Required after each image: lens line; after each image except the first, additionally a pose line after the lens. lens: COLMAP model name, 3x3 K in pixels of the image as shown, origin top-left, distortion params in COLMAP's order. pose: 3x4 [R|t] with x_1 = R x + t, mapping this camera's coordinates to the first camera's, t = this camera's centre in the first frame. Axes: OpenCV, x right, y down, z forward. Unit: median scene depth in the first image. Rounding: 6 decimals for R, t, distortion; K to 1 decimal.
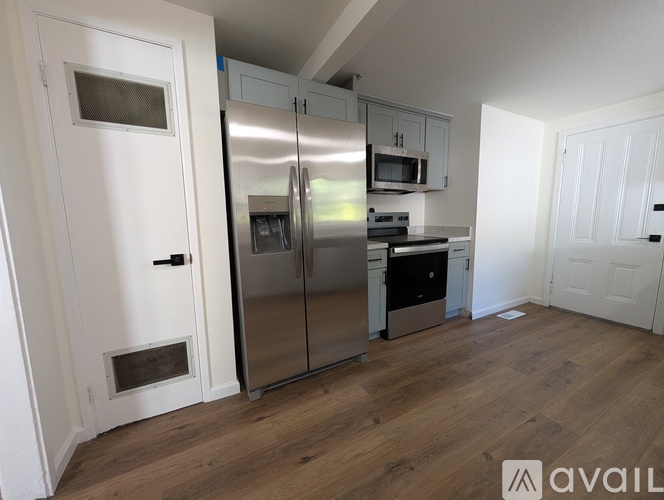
lens RADIAL K [[257.5, 0, 325.5], [0, 257.5, 251.1], [0, 0, 1]] dist [-0.003849, -0.000171]
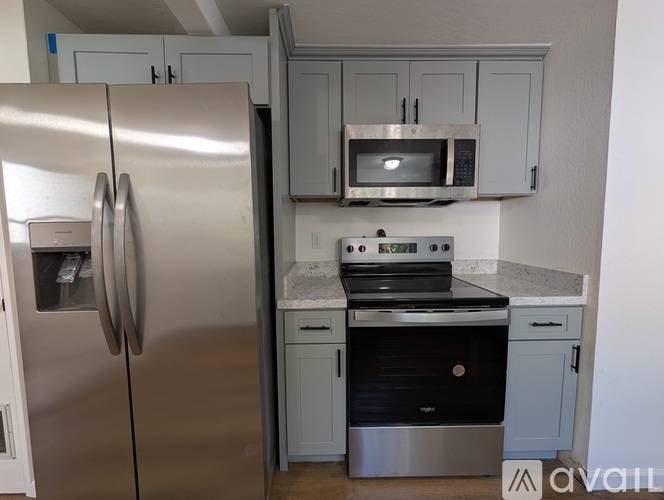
lens RADIAL K [[257.5, 0, 333.8], [0, 257.5, 250.1], [0, 0, 1]] dist [-0.003849, -0.000171]
pose [[0.893298, 0.043467, -0.447359, 0.396251], [-0.064599, 0.997395, -0.032083, -0.099972], [0.444799, 0.057559, 0.893779, 0.438397]]
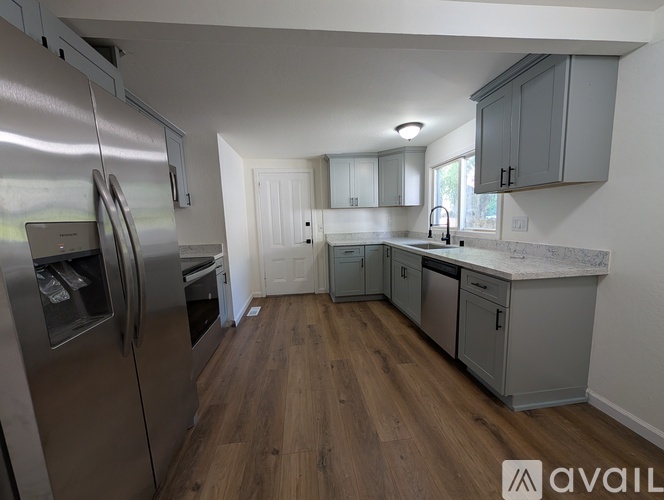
lens RADIAL K [[257.5, 0, 331.4], [0, 257.5, 251.4], [0, 0, 1]] dist [-0.003849, -0.000171]
pose [[0.347186, -0.113148, 0.930945, -0.302856], [0.150544, 0.986545, 0.063762, -0.065782], [-0.925634, 0.118011, 0.359548, 0.202128]]
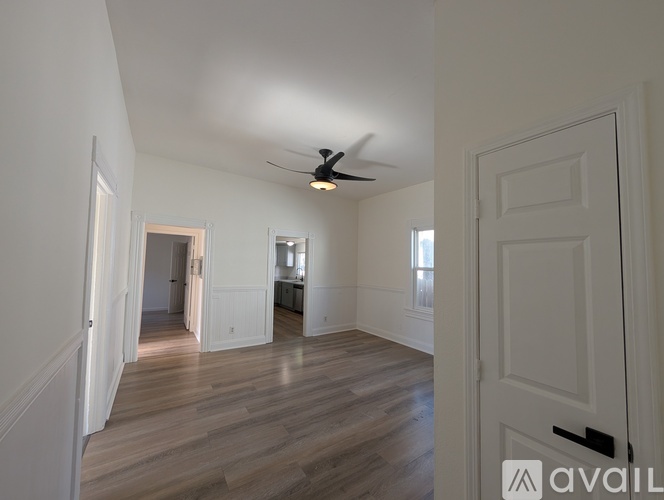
lens RADIAL K [[257.5, 0, 331.3], [0, 257.5, 253.0], [0, 0, 1]] dist [-0.003849, -0.000171]
pose [[-0.129806, 0.065174, 0.989395, -2.652639], [0.104475, 0.993182, -0.051717, -0.103023], [-0.986020, 0.096654, -0.135730, 0.170100]]
